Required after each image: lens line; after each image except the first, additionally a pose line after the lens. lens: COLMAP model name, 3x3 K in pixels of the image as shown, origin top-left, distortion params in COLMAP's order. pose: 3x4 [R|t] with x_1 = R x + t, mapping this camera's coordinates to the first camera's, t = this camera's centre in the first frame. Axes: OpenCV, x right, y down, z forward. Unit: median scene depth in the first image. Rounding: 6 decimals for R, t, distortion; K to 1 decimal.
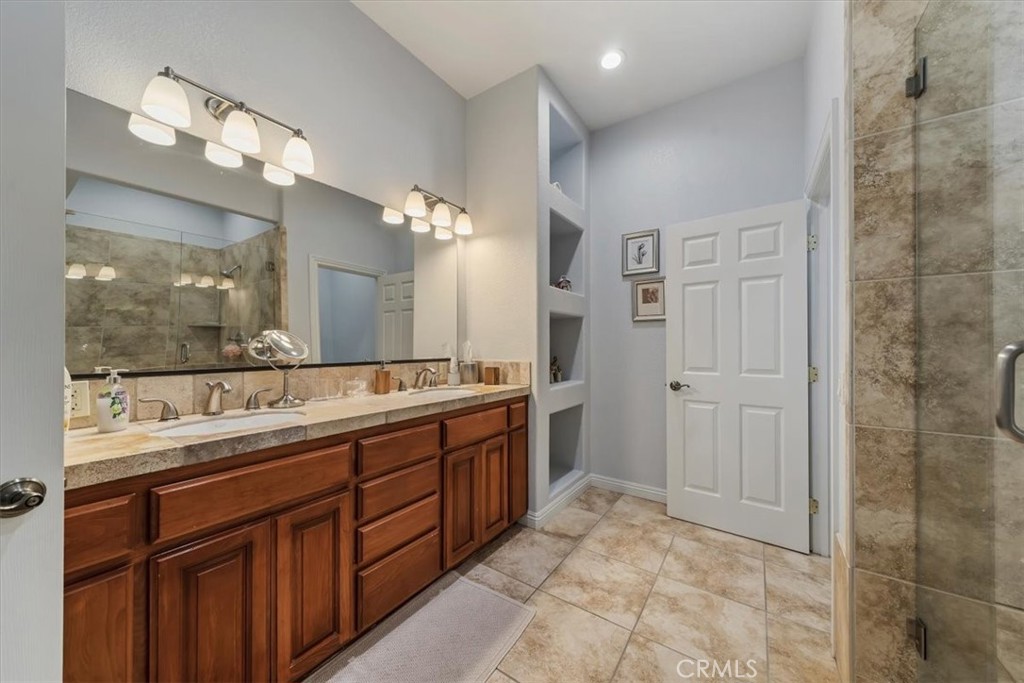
lens RADIAL K [[353.9, 0, 511.7], [0, 353.9, 344.0], [0, 0, 1]] dist [0.000738, -0.000054]
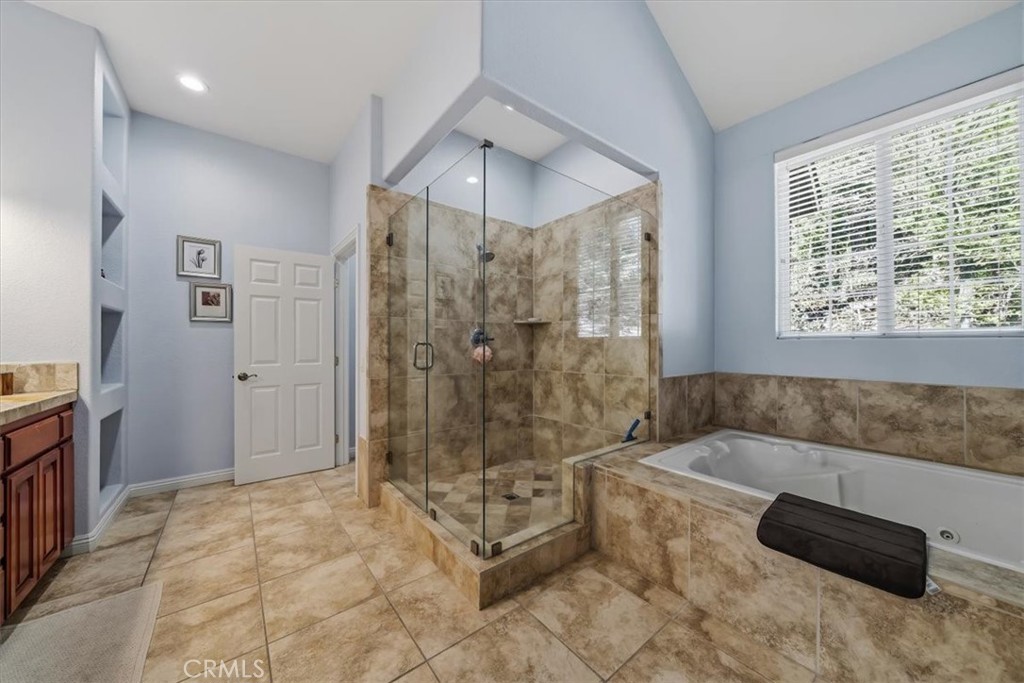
lens RADIAL K [[353.9, 0, 511.7], [0, 353.9, 344.0], [0, 0, 1]] dist [0.000738, -0.000054]
pose [[0.291966, 0.001329, 0.956428, -0.530975], [-0.003007, 0.999995, -0.000472, 0.002388], [-0.956424, -0.002738, 0.291968, -0.300185]]
